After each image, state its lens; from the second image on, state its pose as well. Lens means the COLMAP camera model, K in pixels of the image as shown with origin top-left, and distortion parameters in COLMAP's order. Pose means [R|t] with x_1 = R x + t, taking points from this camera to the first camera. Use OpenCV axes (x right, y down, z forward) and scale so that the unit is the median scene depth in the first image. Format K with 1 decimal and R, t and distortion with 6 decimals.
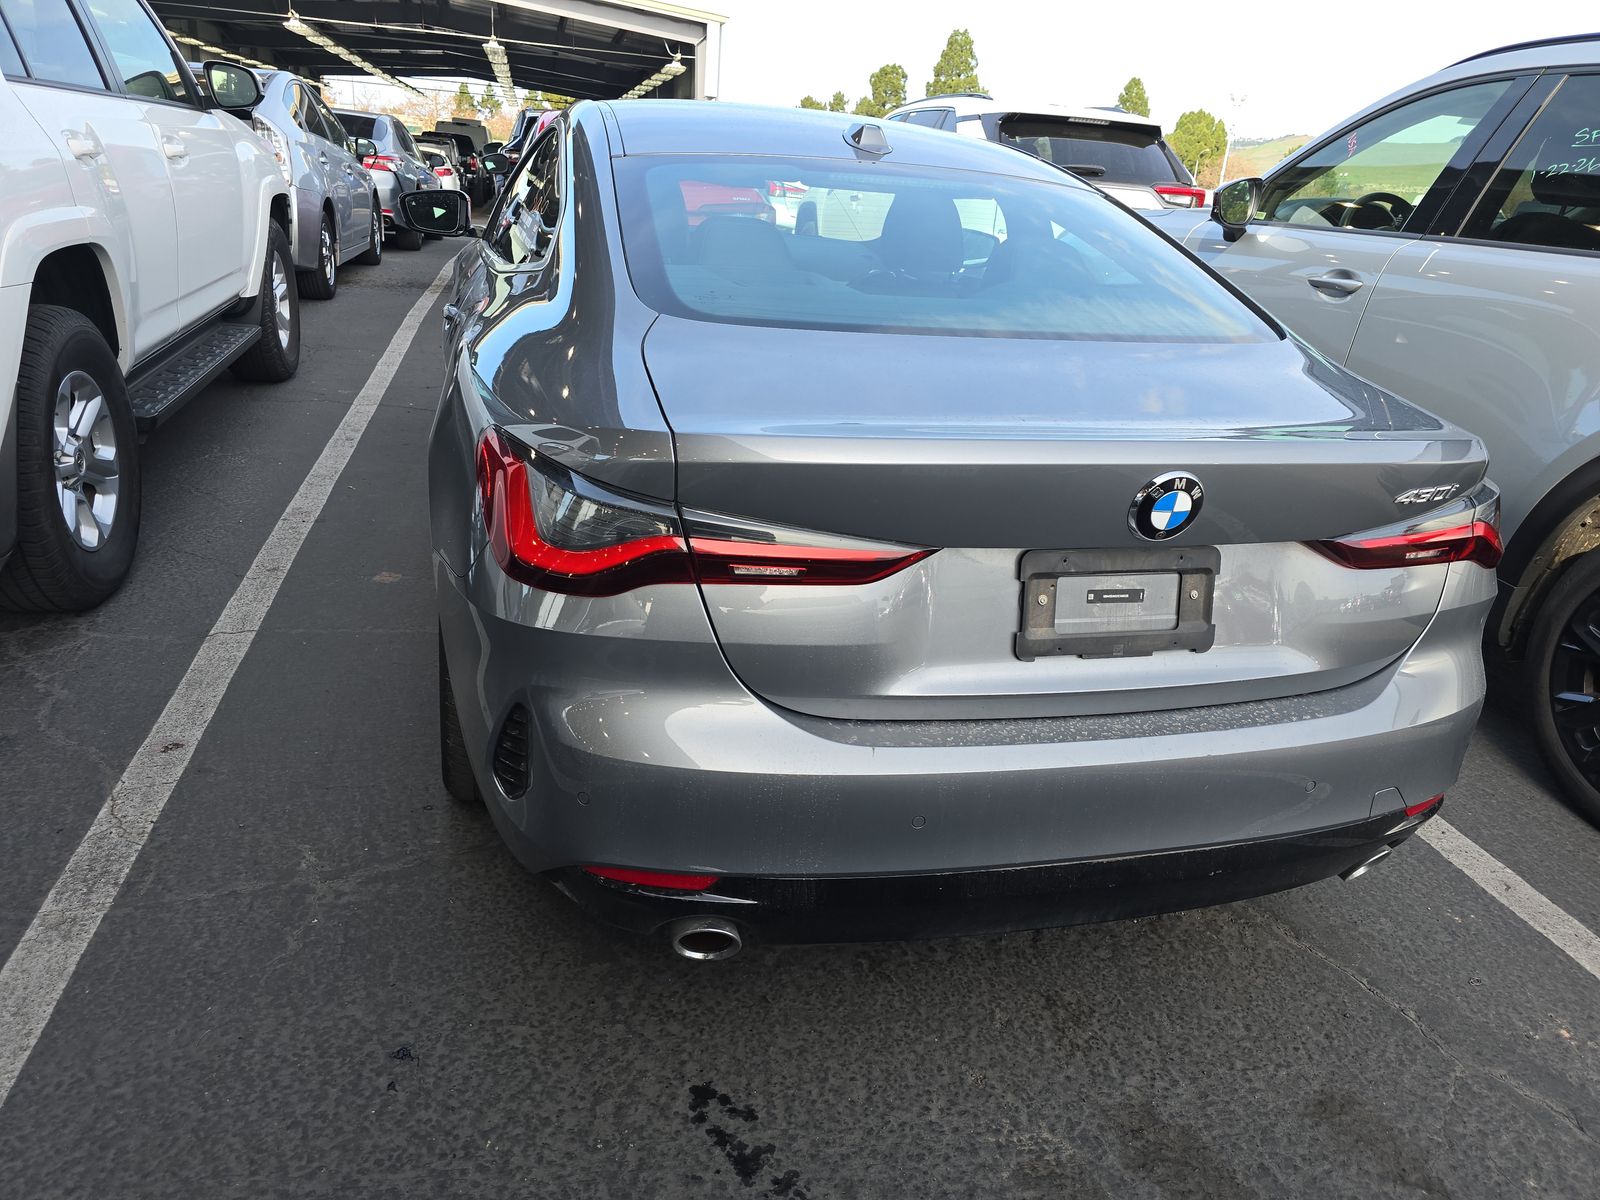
lens RADIAL K [[1089.7, 0, 802.2], [0, 1089.7, 596.4], [0, 0, 1]] dist [0.059685, -0.059939]
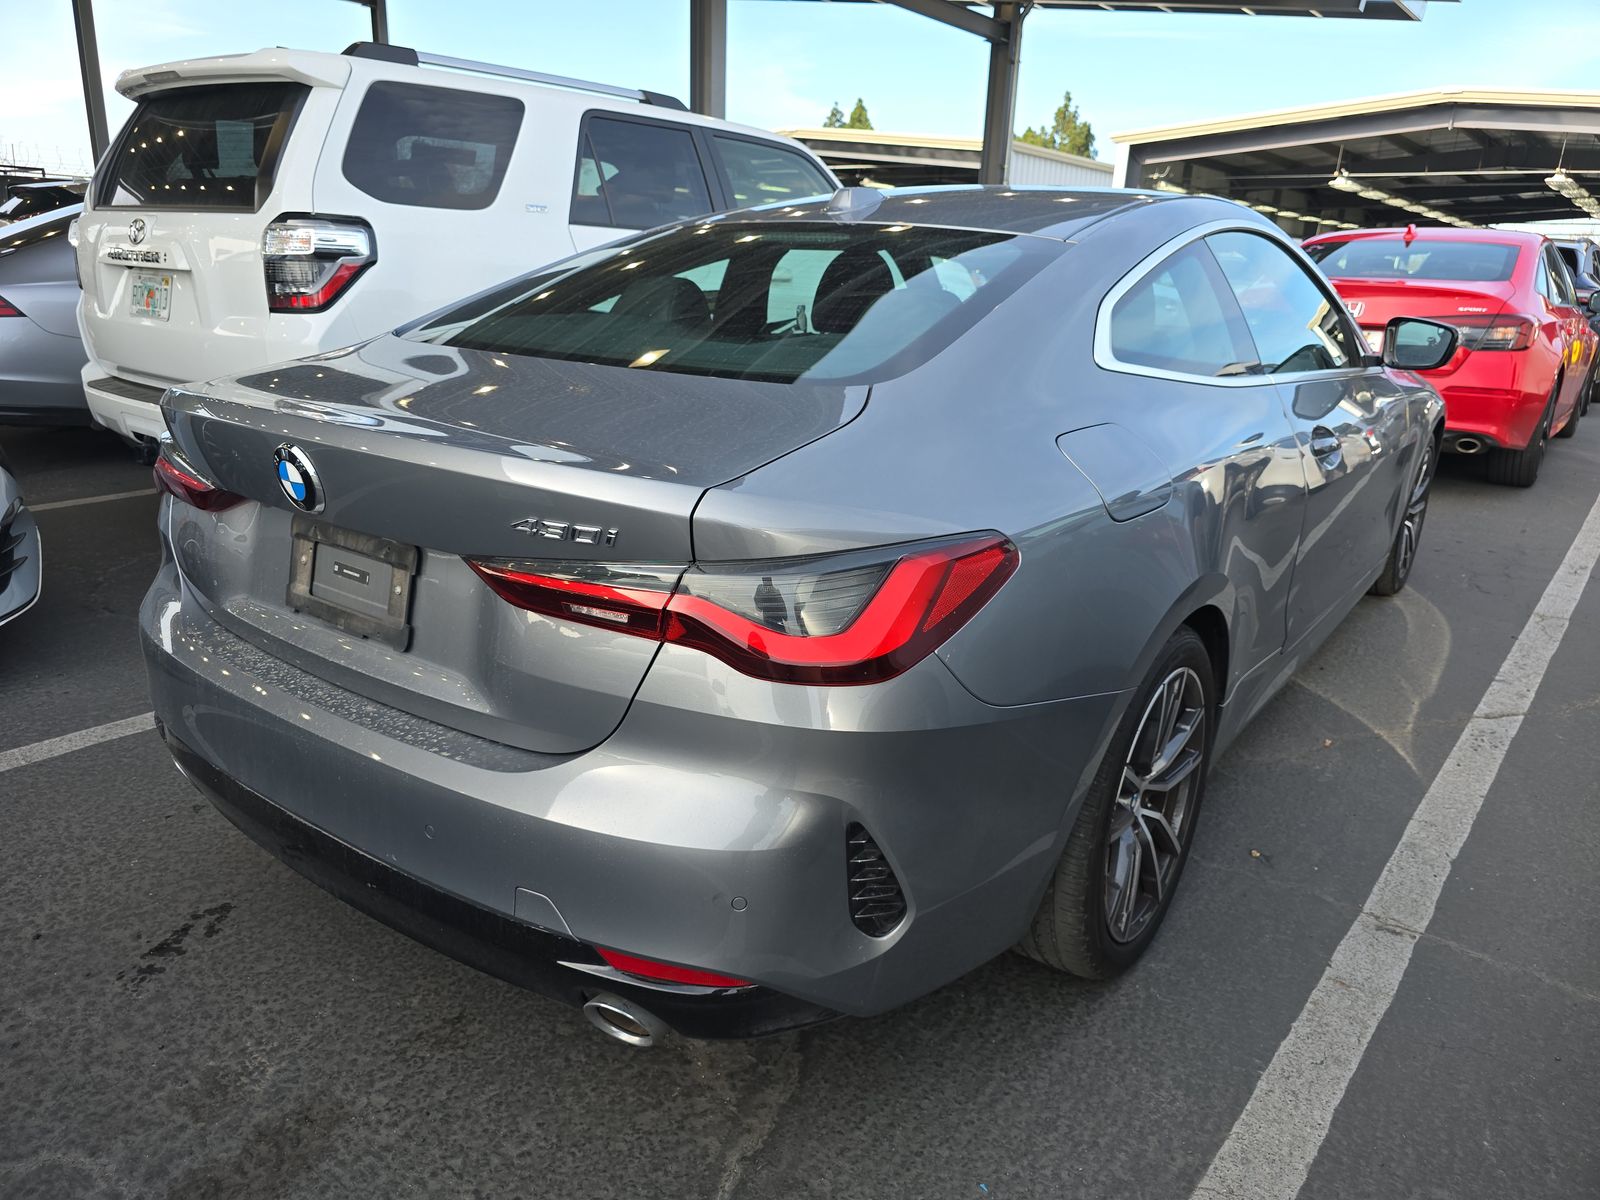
lens RADIAL K [[1089.7, 0, 802.2], [0, 1089.7, 596.4], [0, 0, 1]] dist [0.059685, -0.059939]
pose [[0.609023, 0.174938, -0.773620, 1.267707], [-0.273858, 0.961768, 0.001892, -0.092286], [0.744374, 0.210710, 0.633647, 0.605095]]
